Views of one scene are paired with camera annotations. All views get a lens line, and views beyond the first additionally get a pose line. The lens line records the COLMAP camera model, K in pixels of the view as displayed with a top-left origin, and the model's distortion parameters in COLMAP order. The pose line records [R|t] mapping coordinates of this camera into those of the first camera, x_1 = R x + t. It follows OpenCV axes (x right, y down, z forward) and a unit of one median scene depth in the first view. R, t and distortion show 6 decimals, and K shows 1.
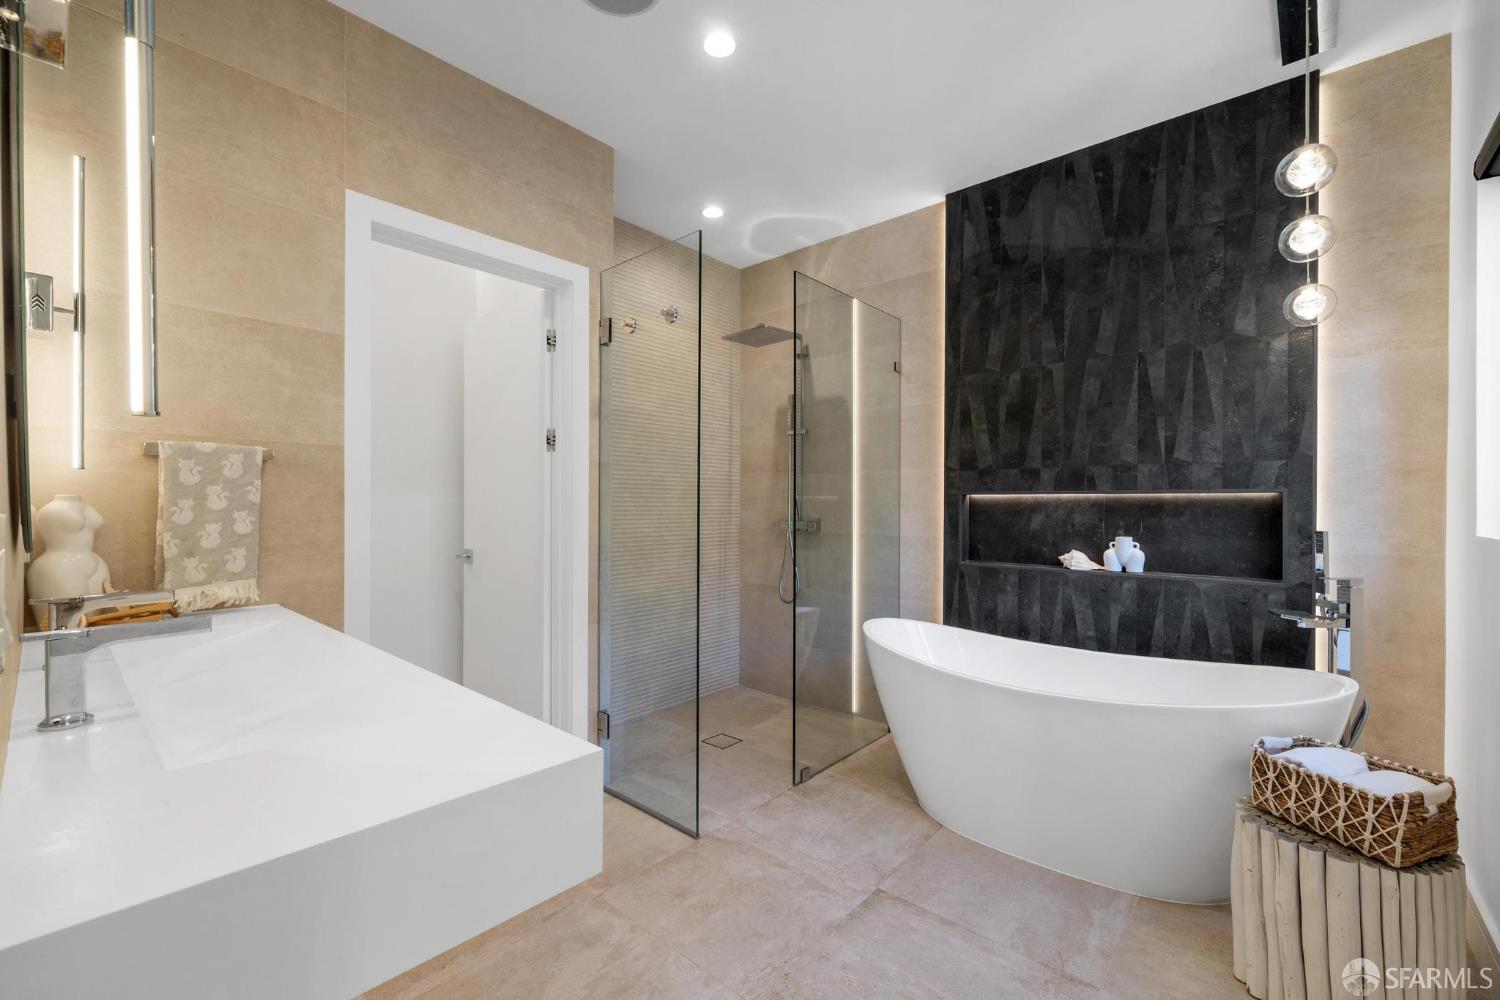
lens RADIAL K [[614.6, 0, 751.0], [0, 614.6, 499.5], [0, 0, 1]] dist [0.000222, 0.000447]
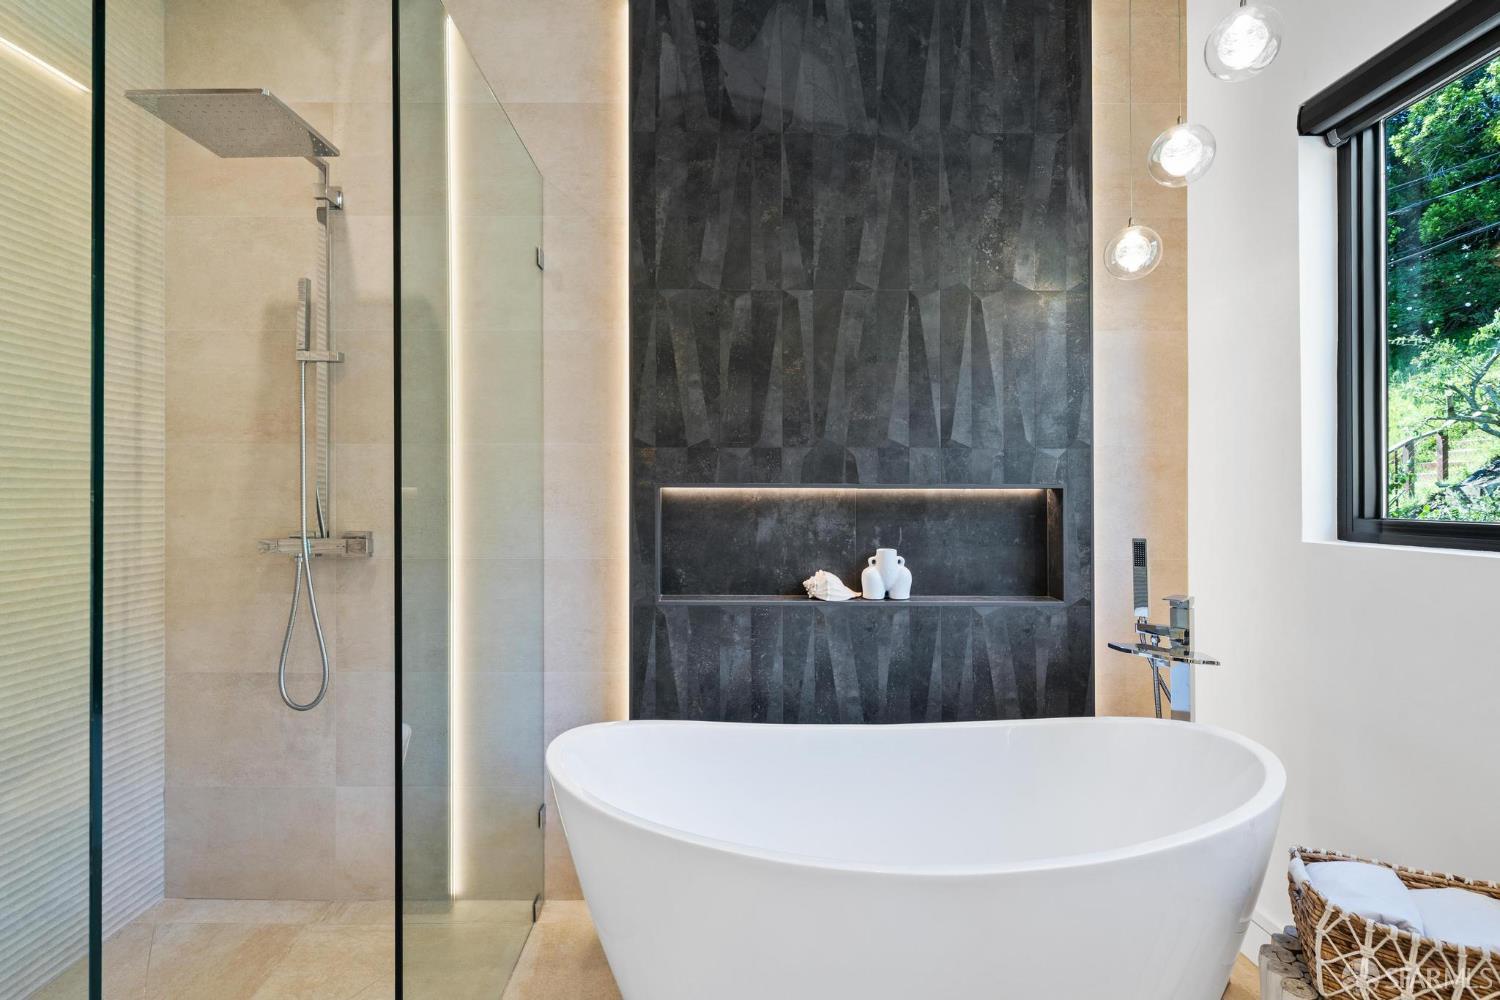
lens RADIAL K [[721.4, 0, 742.1], [0, 721.4, 495.5], [0, 0, 1]] dist [-0.001627, 0.001182]
pose [[0.761435, -0.002207, 0.648237, -0.057695], [-0.005256, 0.999940, 0.009578, -0.008083], [-0.648219, -0.010700, 0.761378, 0.466150]]
